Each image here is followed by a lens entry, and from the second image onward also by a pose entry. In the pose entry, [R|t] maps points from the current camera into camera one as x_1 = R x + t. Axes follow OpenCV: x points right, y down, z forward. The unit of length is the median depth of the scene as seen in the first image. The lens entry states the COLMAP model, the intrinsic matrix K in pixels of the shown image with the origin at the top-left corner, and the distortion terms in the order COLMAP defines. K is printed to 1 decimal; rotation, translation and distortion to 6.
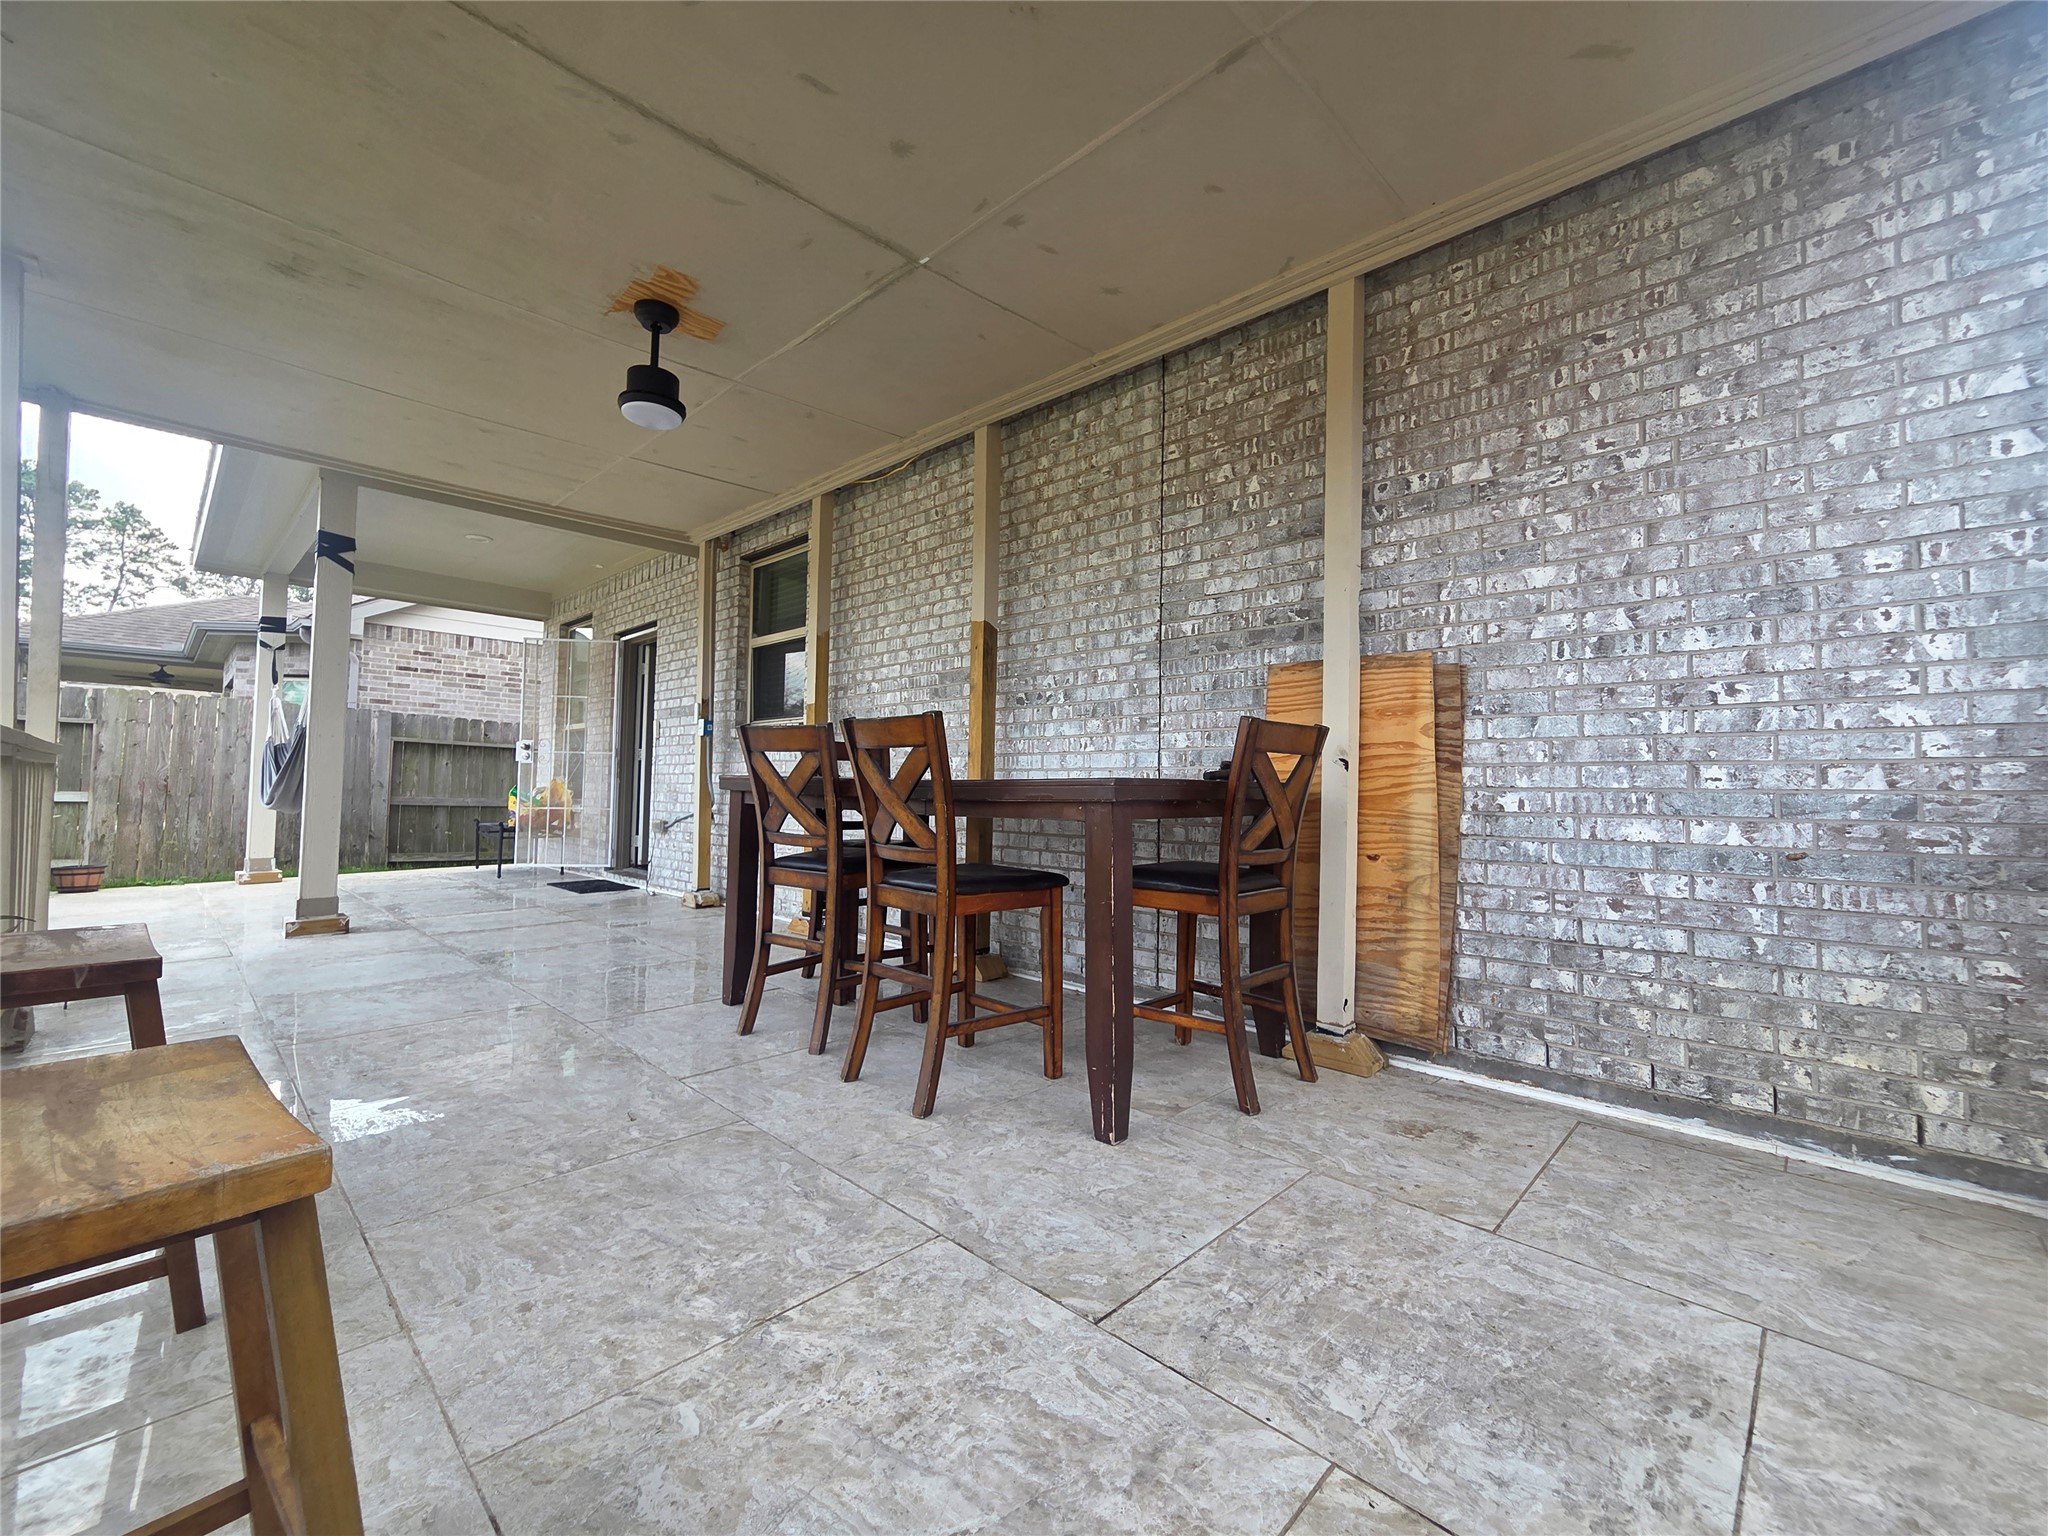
lens RADIAL K [[842.4, 0, 1027.1], [0, 842.4, 760.7], [0, 0, 1]] dist [-0.001952, 0.000451]
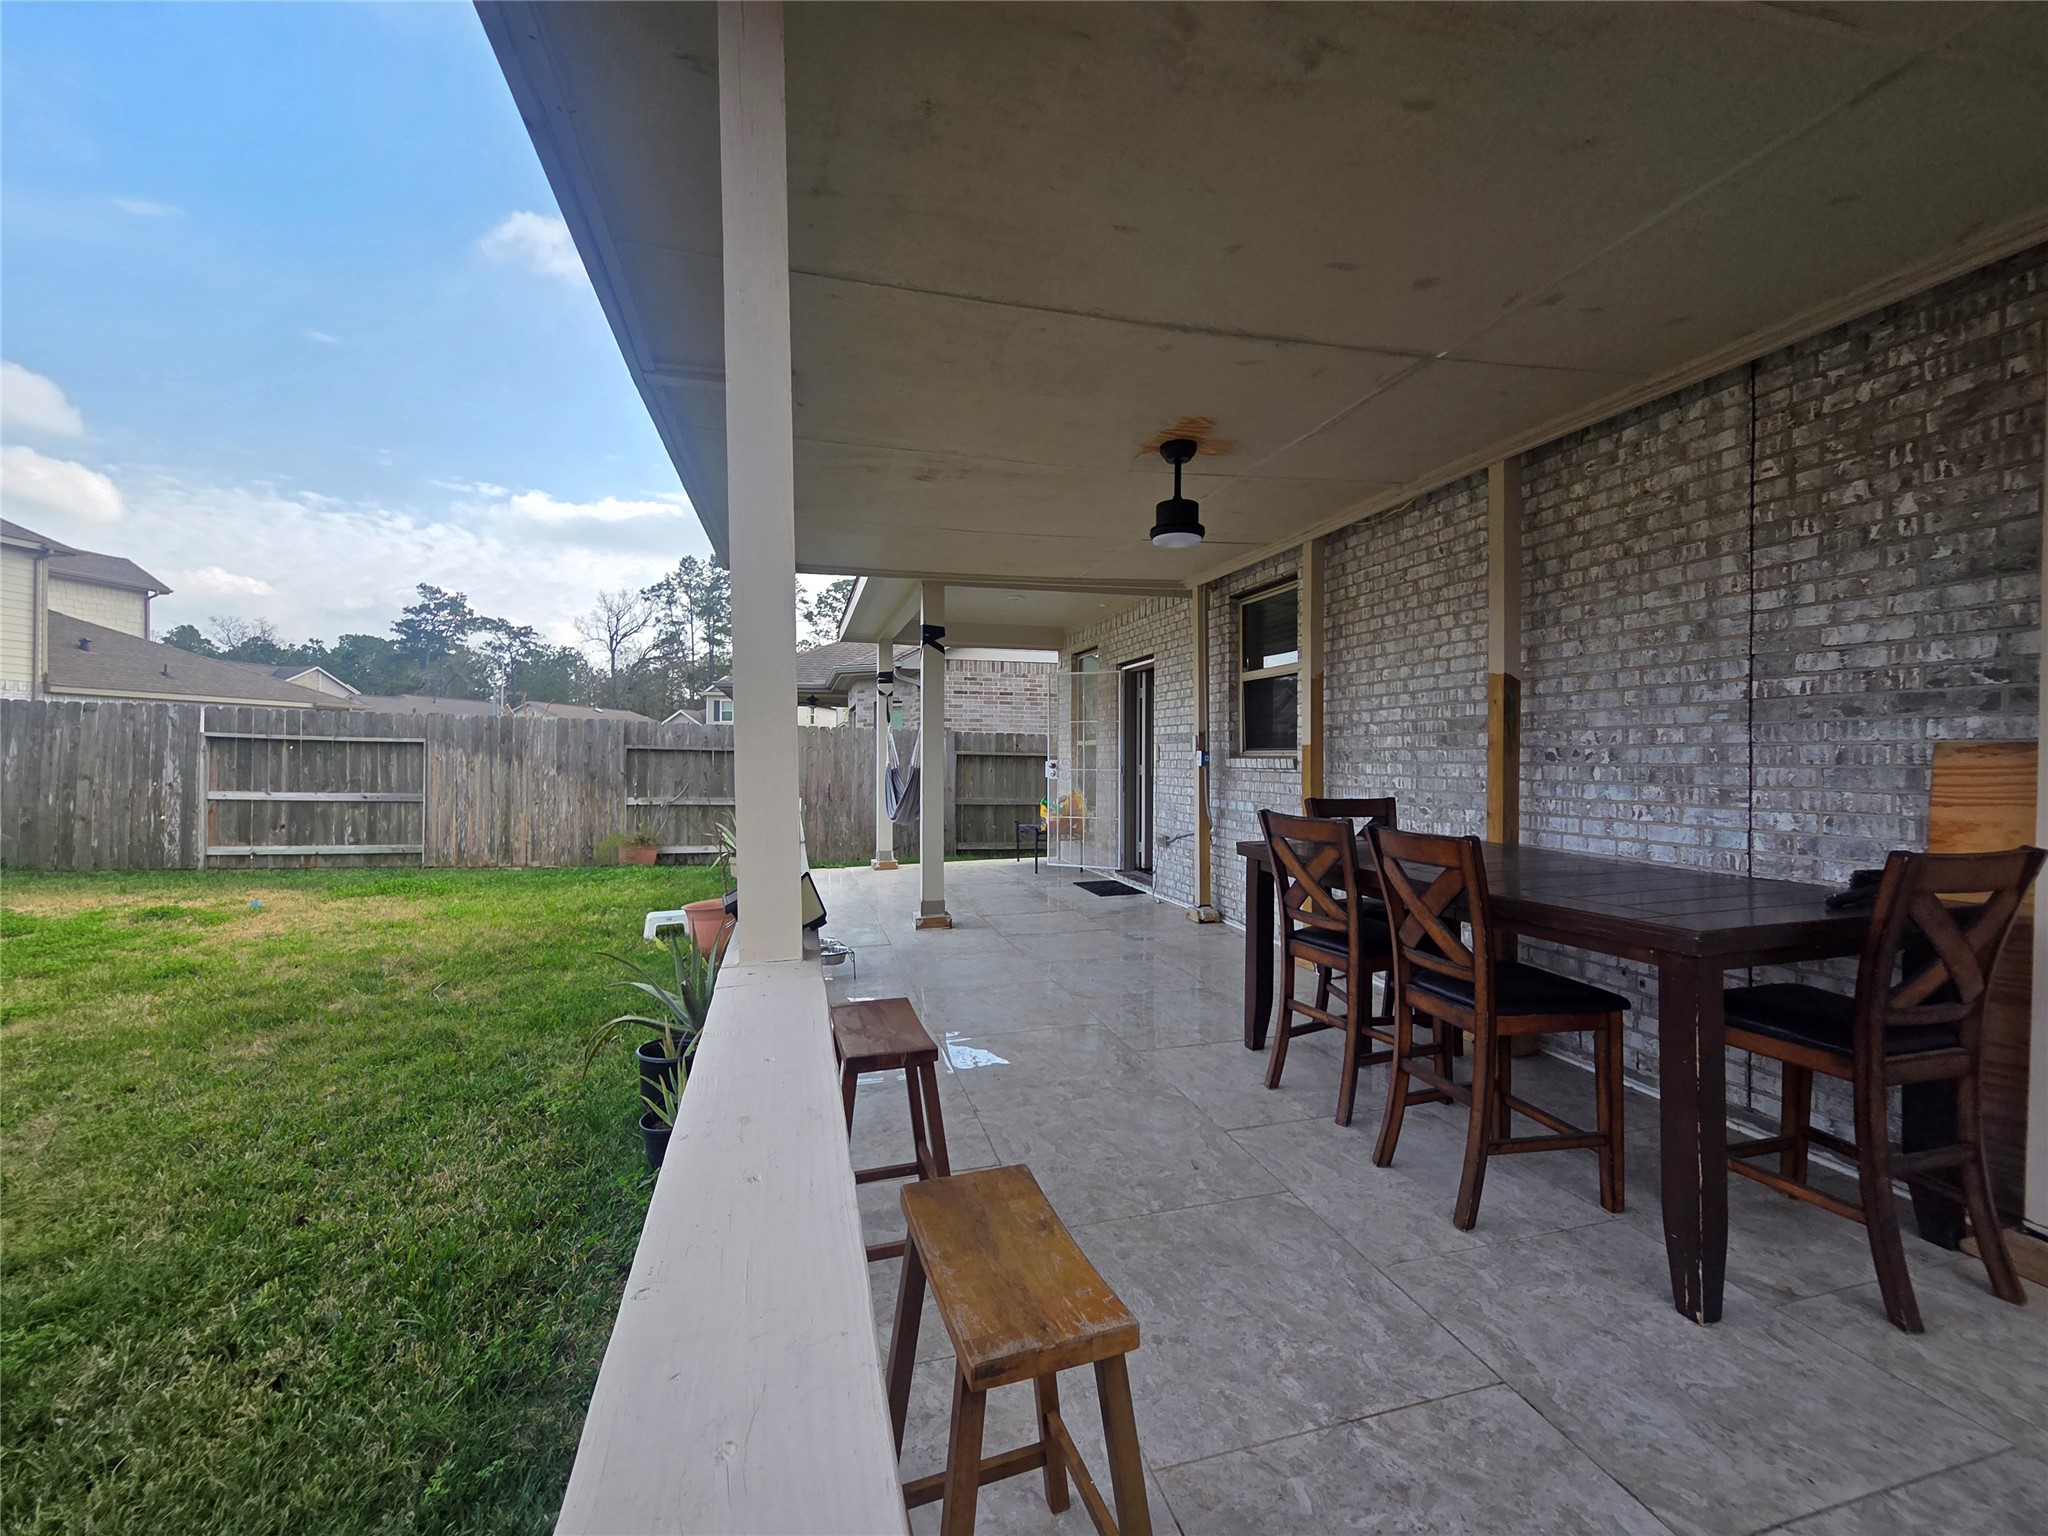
lens RADIAL K [[842.4, 0, 1025.2], [0, 842.4, 757.3], [0, 0, 1]] dist [-0.001952, 0.000451]
pose [[0.858259, -0.012855, -0.513057, -0.037482], [0.032671, 0.999027, 0.029621, -0.152894], [0.512177, -0.042184, 0.857844, -0.102476]]
